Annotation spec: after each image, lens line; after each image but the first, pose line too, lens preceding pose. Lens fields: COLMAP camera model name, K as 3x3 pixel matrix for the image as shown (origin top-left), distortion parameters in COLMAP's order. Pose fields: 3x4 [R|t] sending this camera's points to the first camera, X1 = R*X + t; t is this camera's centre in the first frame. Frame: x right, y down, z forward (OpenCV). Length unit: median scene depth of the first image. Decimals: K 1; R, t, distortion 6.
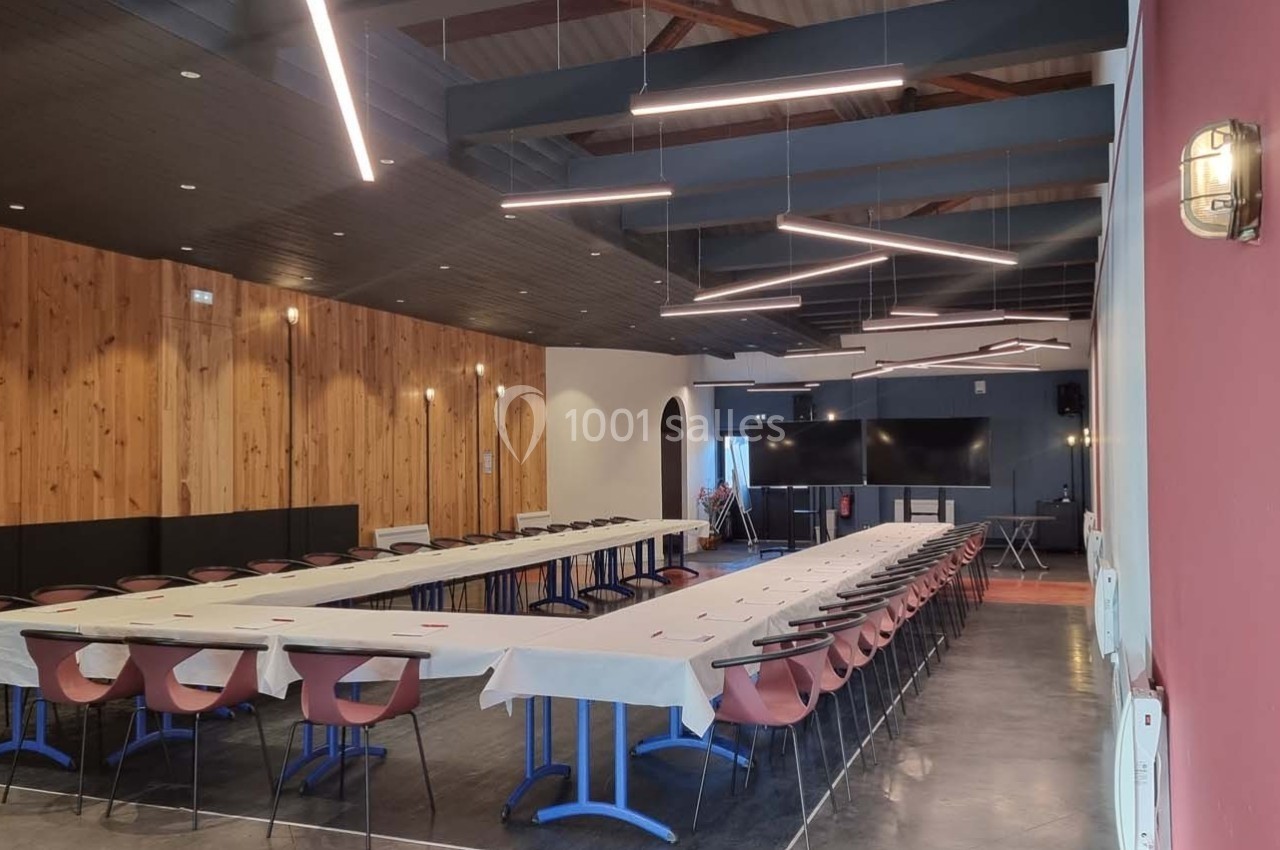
lens RADIAL K [[1038.5, 0, 640.0], [0, 1038.5, 425.0], [0, 0, 1]] dist [0.074791, -0.105970]
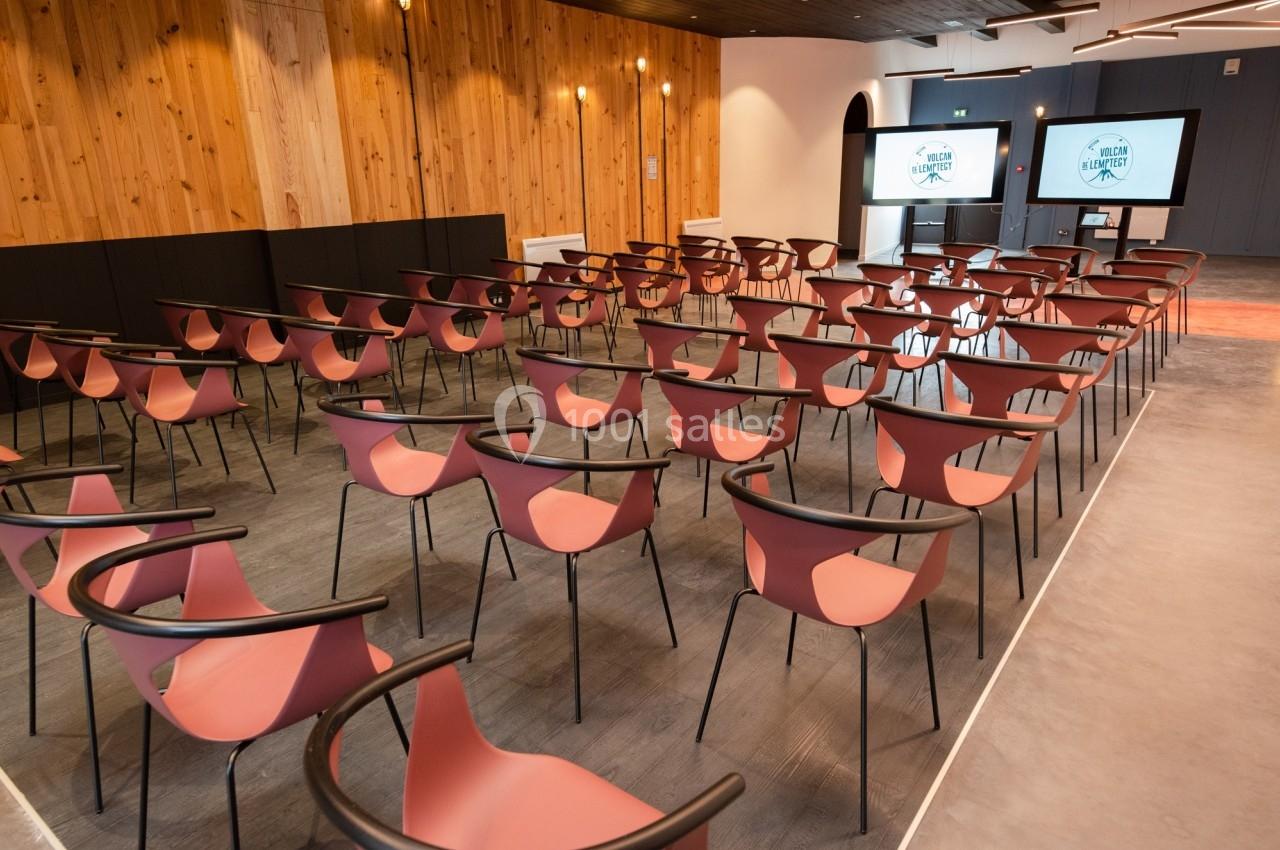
lens RADIAL K [[817.9, 0, 640.0], [0, 817.9, 425.0], [0, 0, 1]] dist [0.030645, -0.019099]
pose [[0.968629, 0.065996, -0.239589, 0.058767], [0.018374, 0.942435, 0.333885, 0.007663], [0.247832, -0.327813, 0.911657, 0.270473]]
